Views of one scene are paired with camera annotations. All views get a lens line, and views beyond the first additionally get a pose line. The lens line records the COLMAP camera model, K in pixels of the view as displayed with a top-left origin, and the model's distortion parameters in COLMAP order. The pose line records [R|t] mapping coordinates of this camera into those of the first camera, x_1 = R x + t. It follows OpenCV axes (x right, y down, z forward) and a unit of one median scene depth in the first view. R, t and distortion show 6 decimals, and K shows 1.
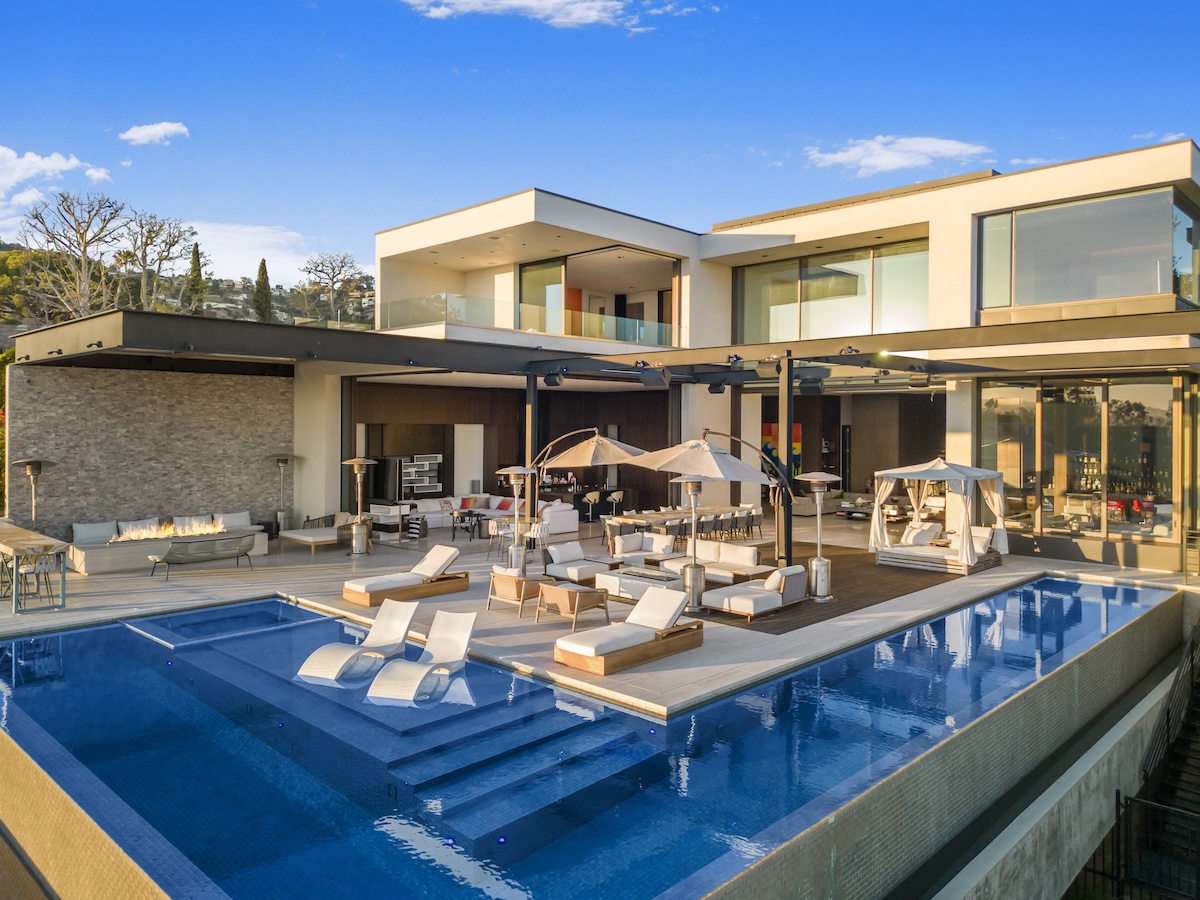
lens RADIAL K [[841.2, 0, 600.8], [0, 841.2, 434.9], [0, 0, 1]] dist [0.086858, -0.100954]
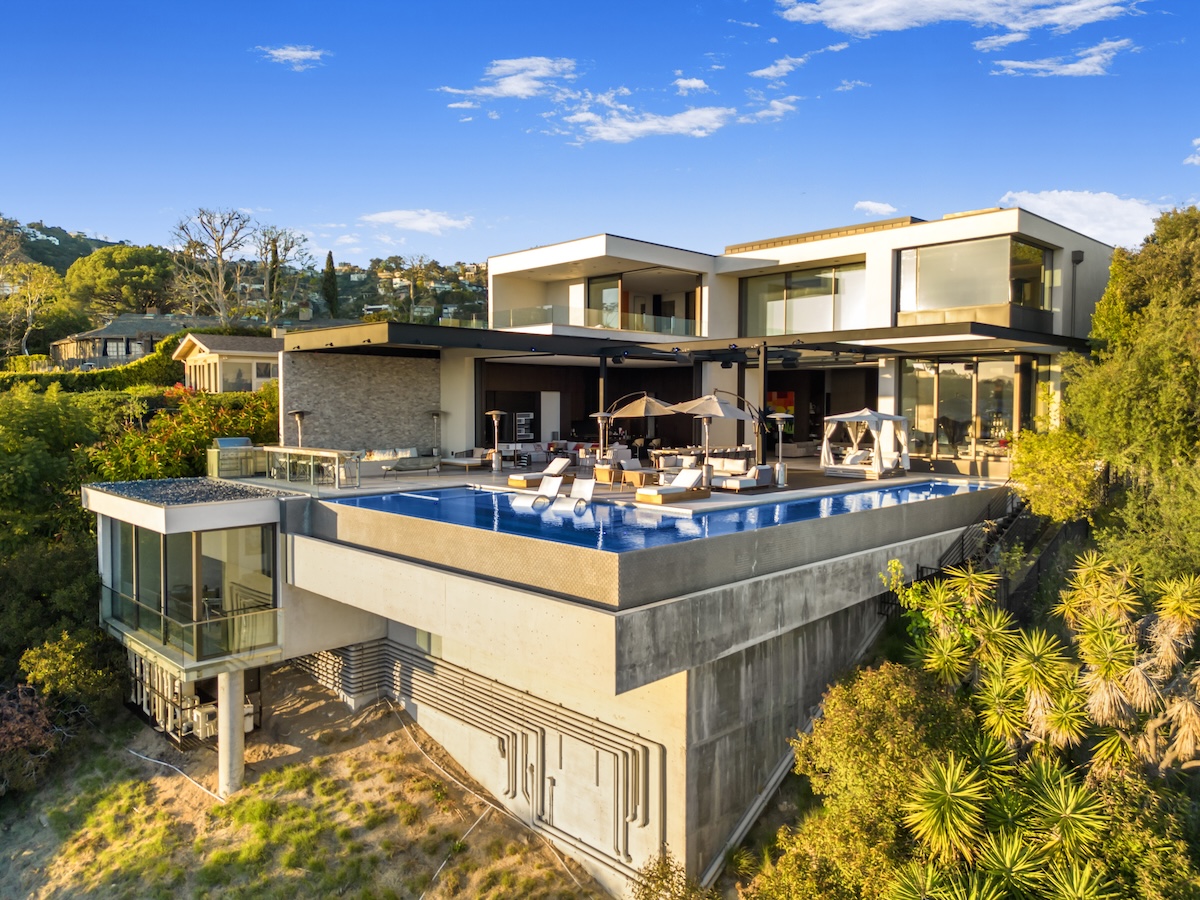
lens RADIAL K [[841.2, 0, 600.8], [0, 841.2, 434.9], [0, 0, 1]] dist [0.086858, -0.100954]
pose [[0.999578, -0.001562, -0.029013, -0.041465], [0.002316, 0.999660, 0.025970, 0.030430], [0.028962, -0.026026, 0.999242, -0.518182]]
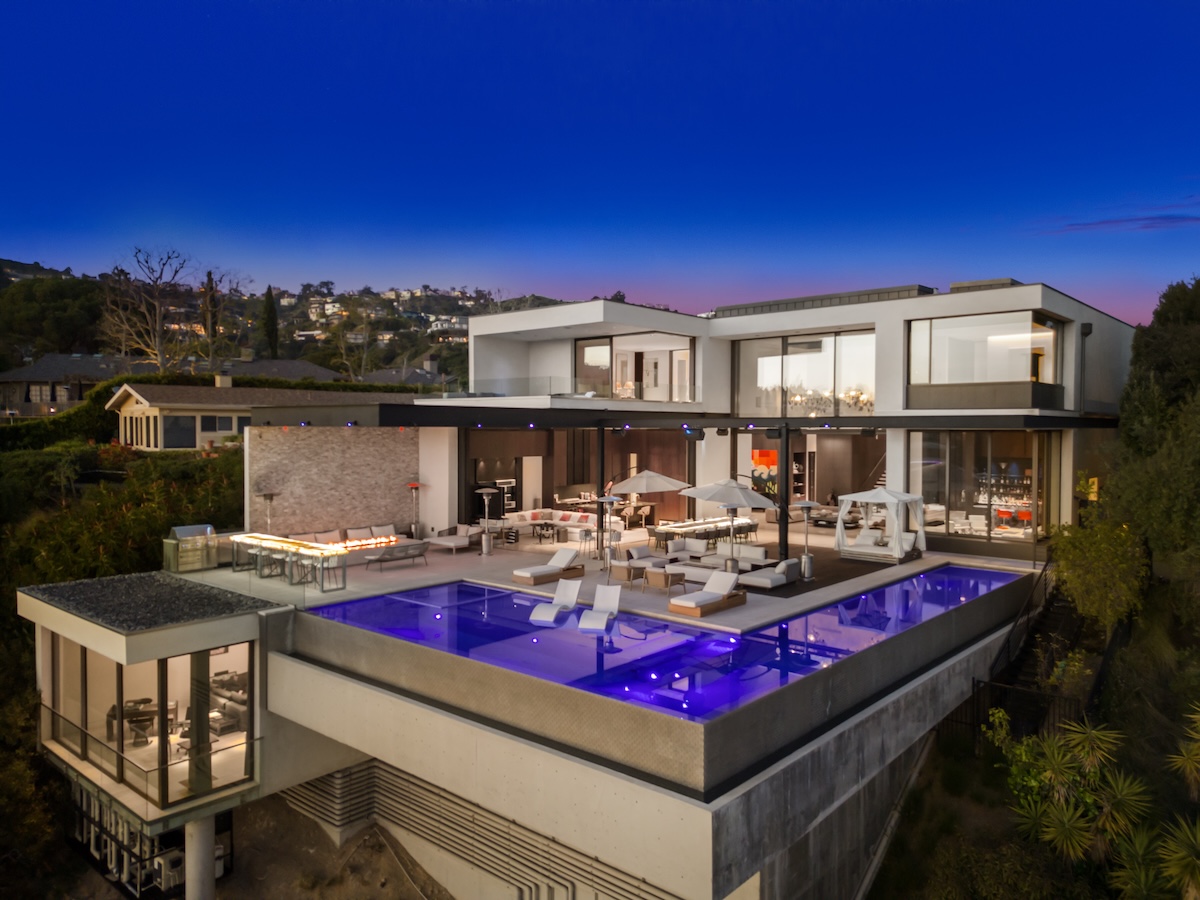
lens RADIAL K [[829.9, 0, 600.0], [0, 829.9, 450.0], [0, 0, 1]] dist [0.081340, -0.081164]
pose [[0.998748, -0.004222, 0.049843, -0.149757], [0.003466, 0.999878, 0.015236, -0.054801], [-0.049901, -0.015044, 0.998641, -0.397613]]
